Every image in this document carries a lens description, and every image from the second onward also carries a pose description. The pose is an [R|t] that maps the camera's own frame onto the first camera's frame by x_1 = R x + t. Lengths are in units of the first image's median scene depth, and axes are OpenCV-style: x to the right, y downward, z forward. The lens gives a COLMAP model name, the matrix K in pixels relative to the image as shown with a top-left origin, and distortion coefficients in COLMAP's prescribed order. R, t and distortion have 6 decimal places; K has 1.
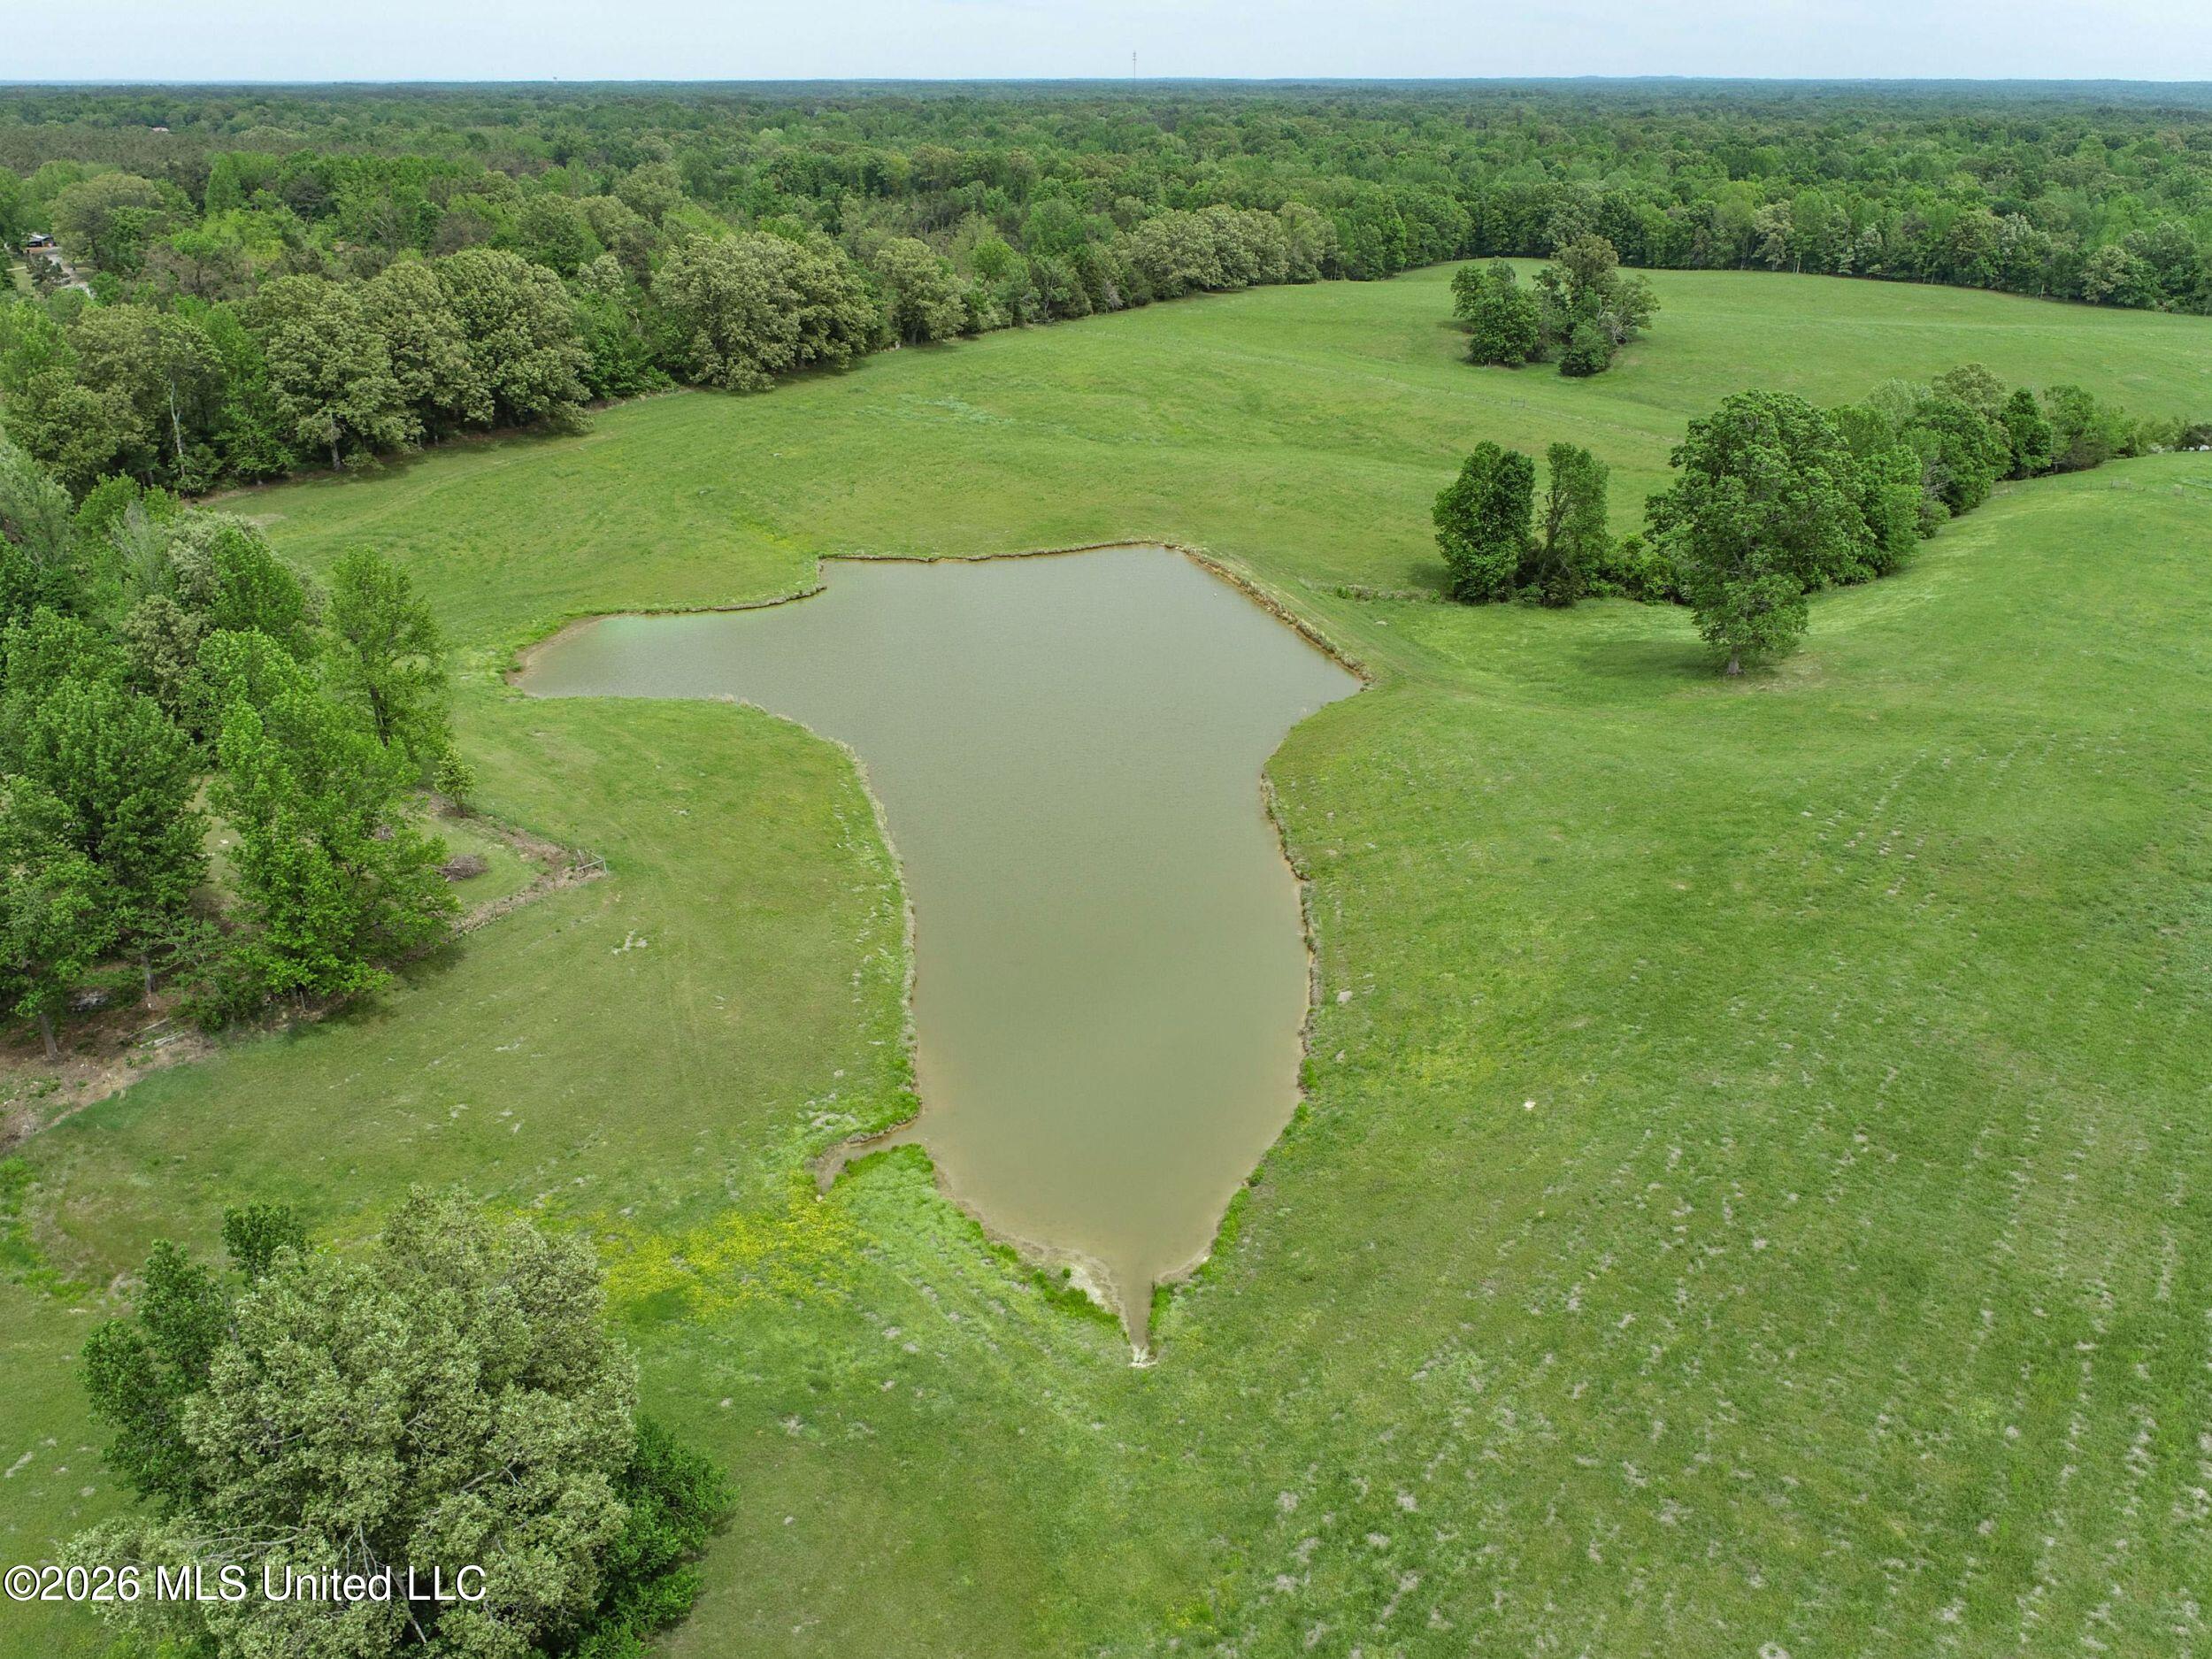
lens RADIAL K [[1677.9, 0, 1100.5], [0, 1677.9, 824.3], [0, 0, 1]] dist [-0.015123, 0.005593]
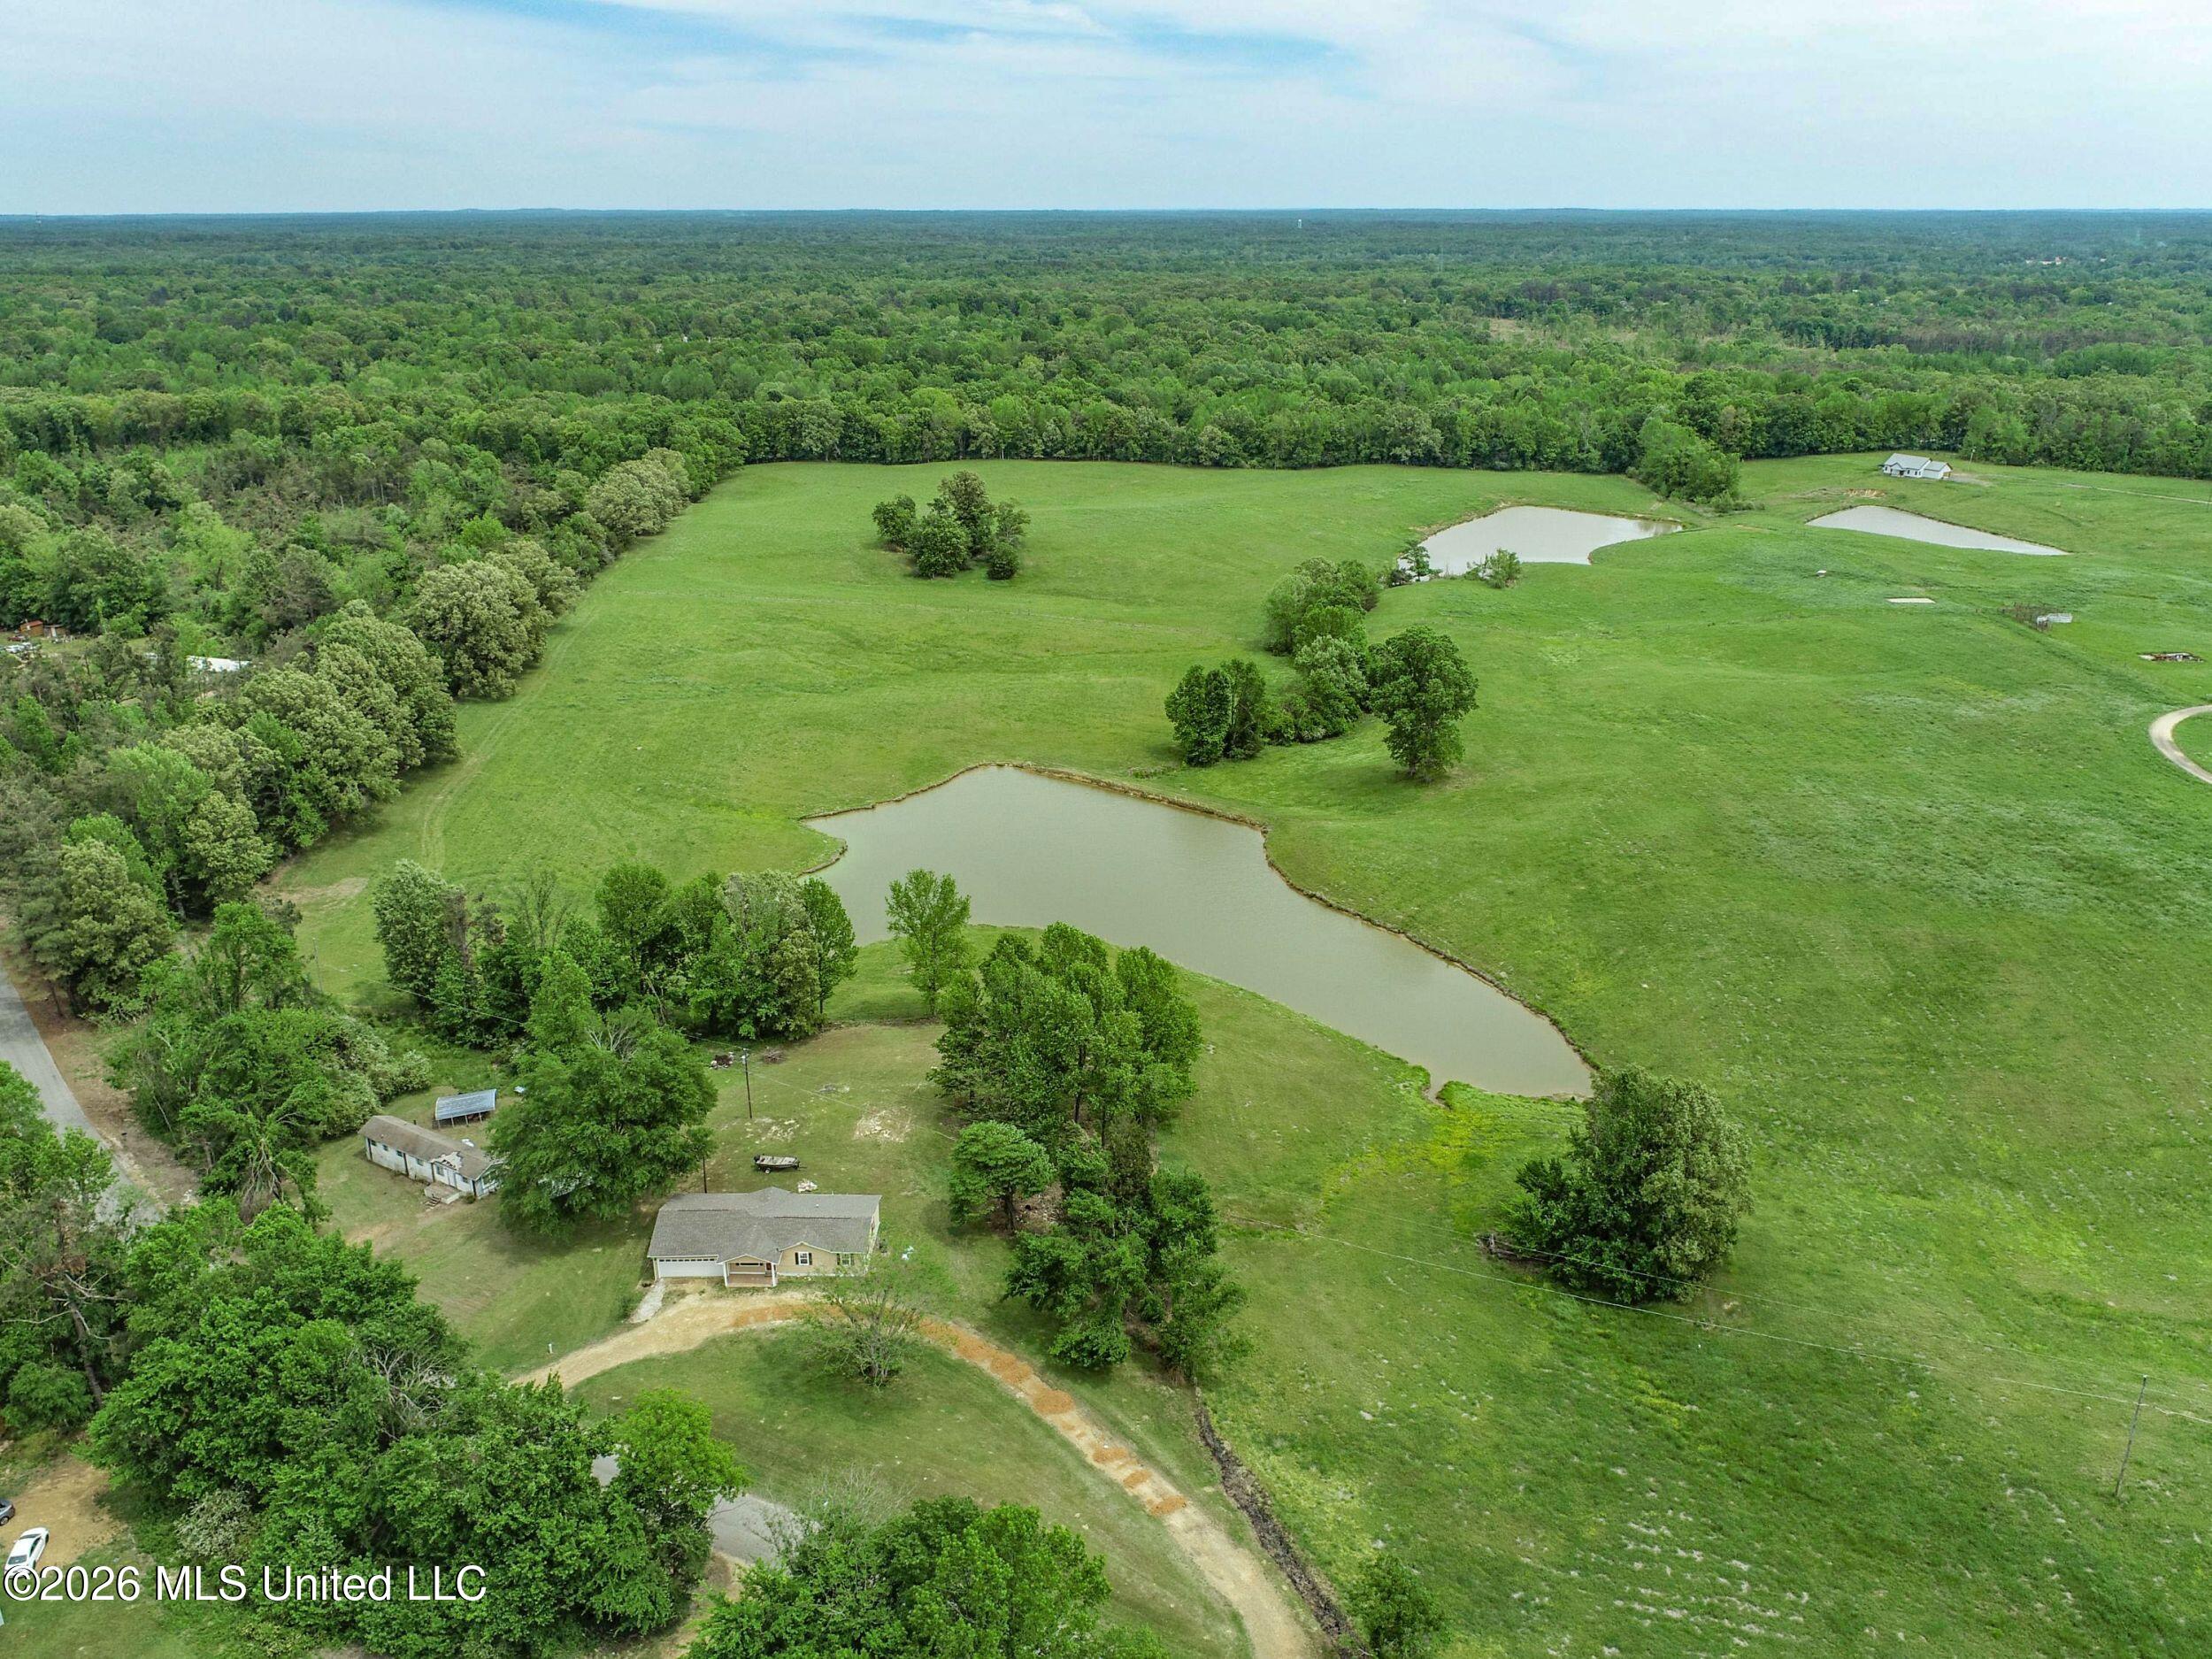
lens RADIAL K [[1677.9, 0, 1105.4], [0, 1677.9, 815.4], [0, 0, 1]] dist [-0.015123, 0.005593]
pose [[0.820053, -0.198077, 0.536916, -0.293156], [0.235976, 0.971757, -0.001919, -0.044213], [-0.521371, 0.128273, 0.843634, -0.110239]]
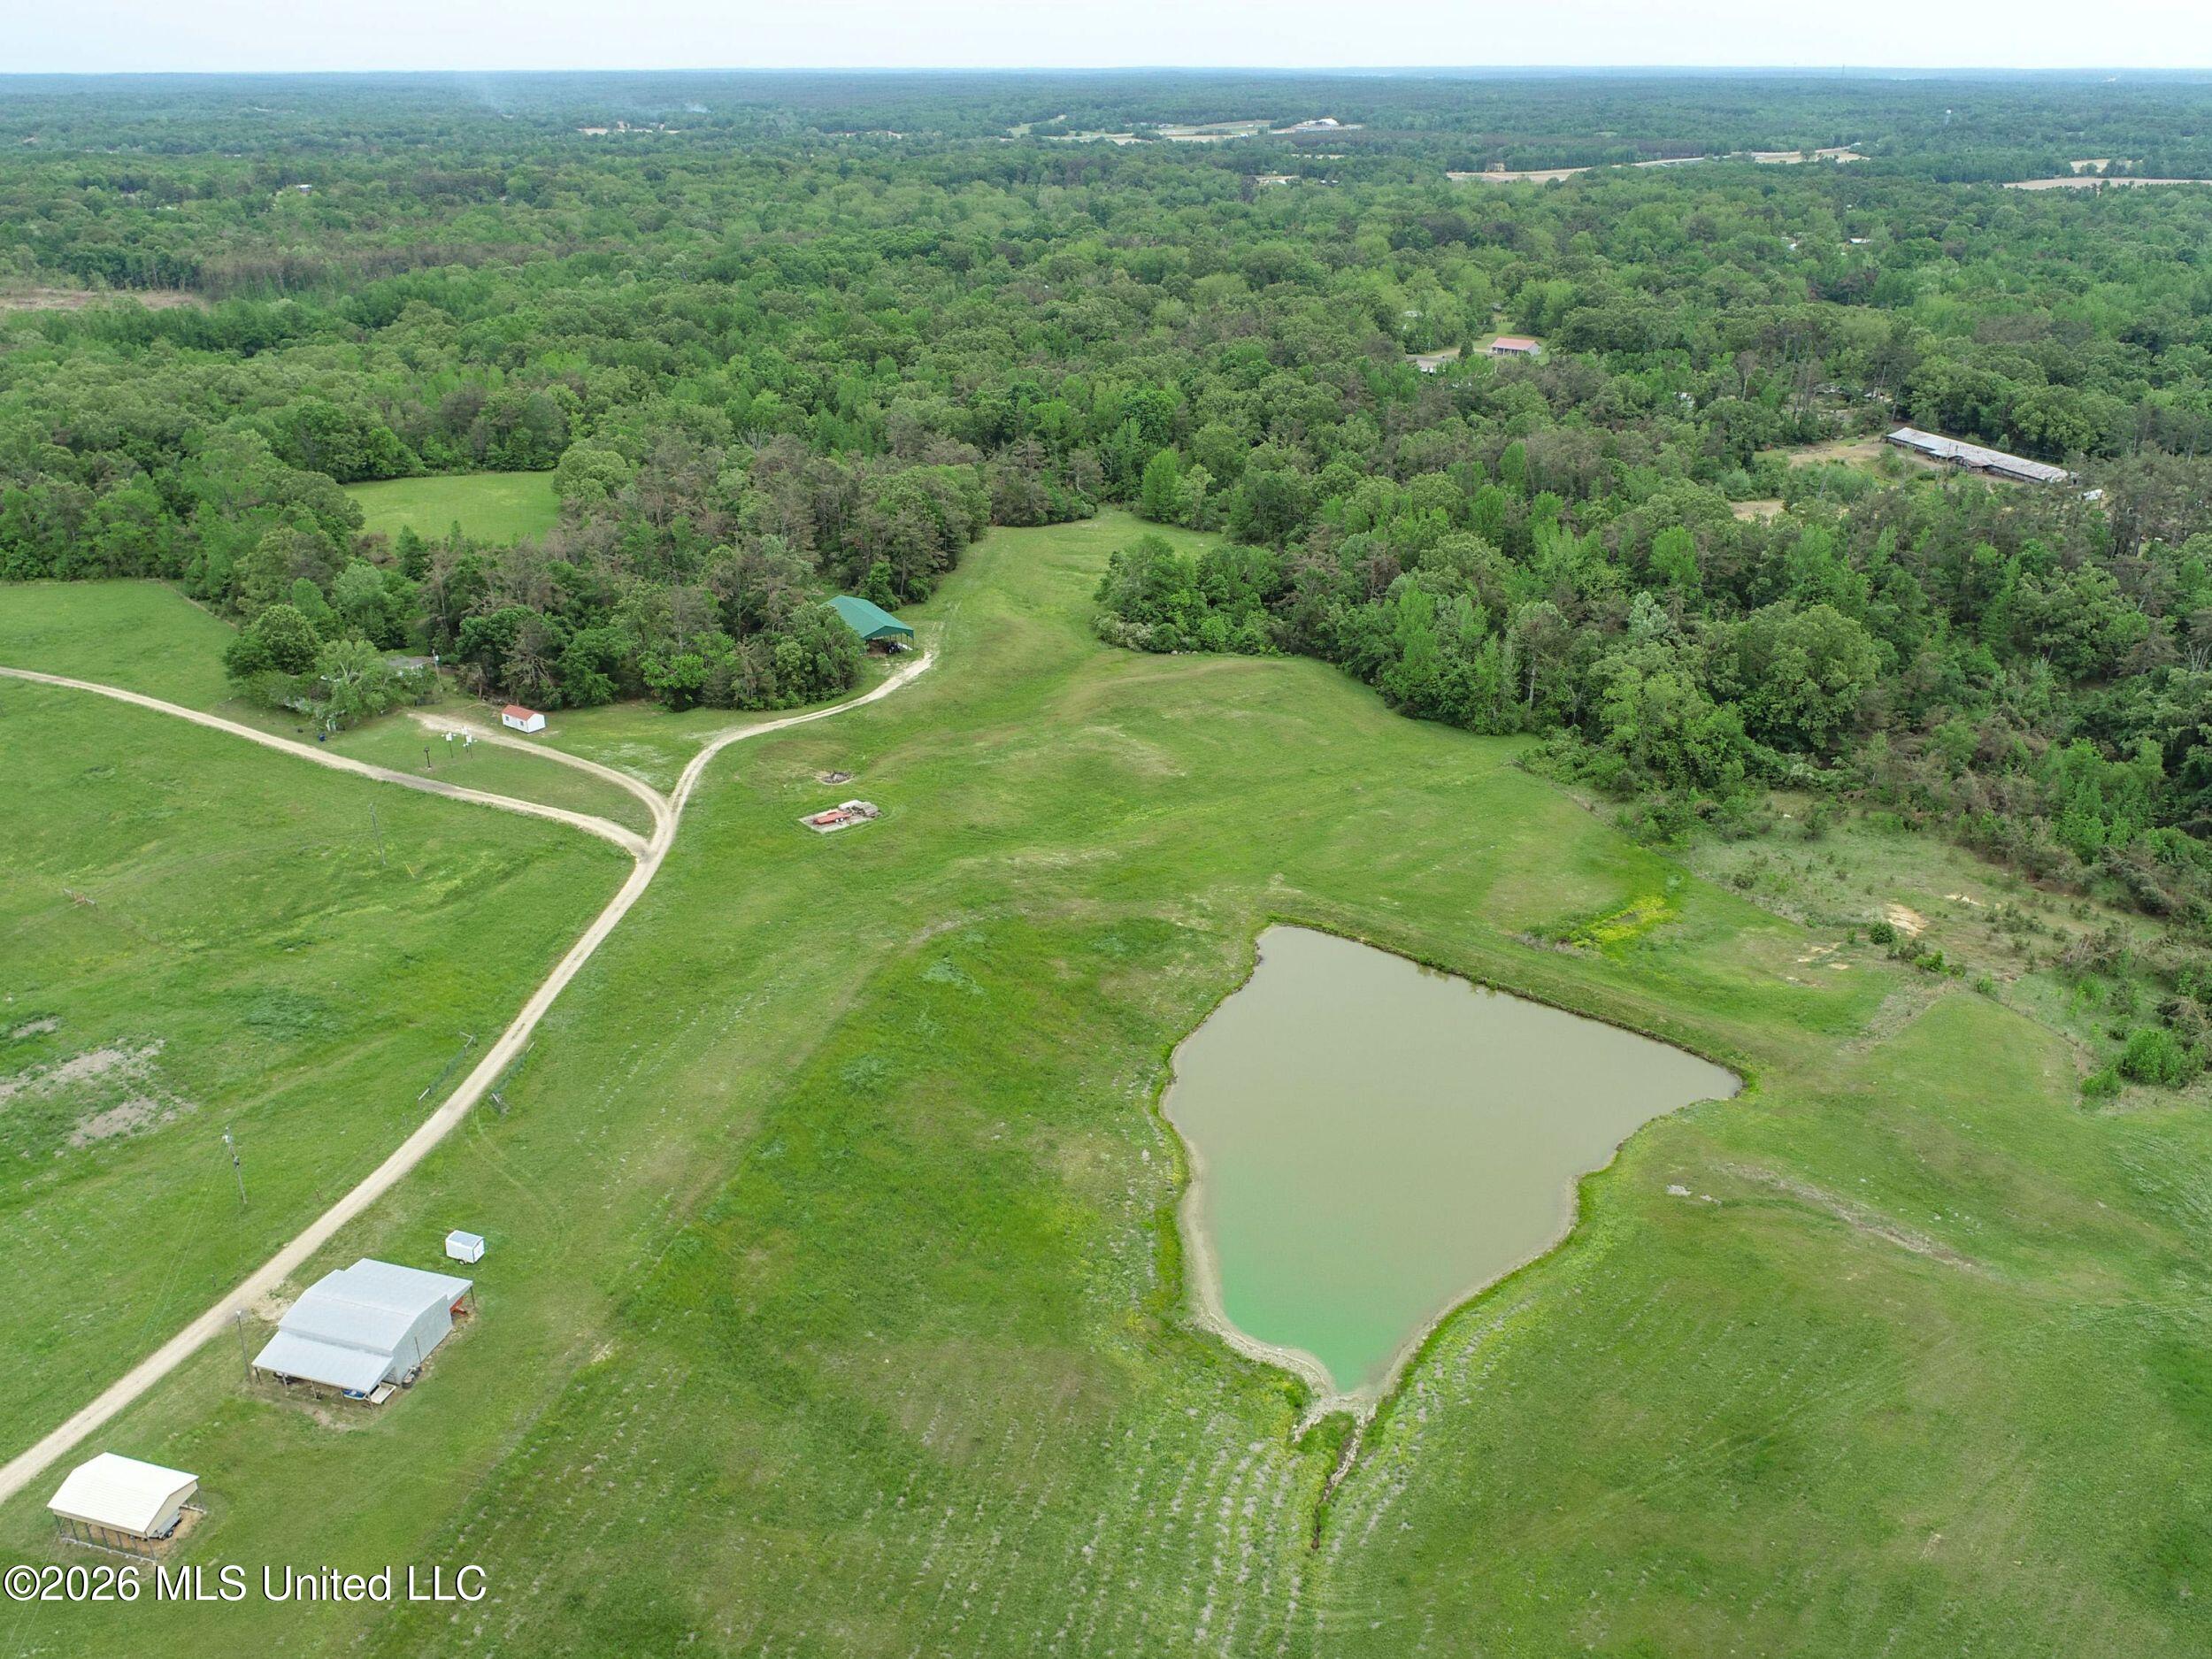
lens RADIAL K [[1677.9, 0, 1103.4], [0, 1677.9, 824.1], [0, 0, 1]] dist [-0.015123, 0.005593]
pose [[0.249223, -0.400945, 0.881550, 0.498098], [0.395515, 0.873038, 0.285258, -0.049709], [-0.884000, 0.277574, 0.376161, -0.158985]]
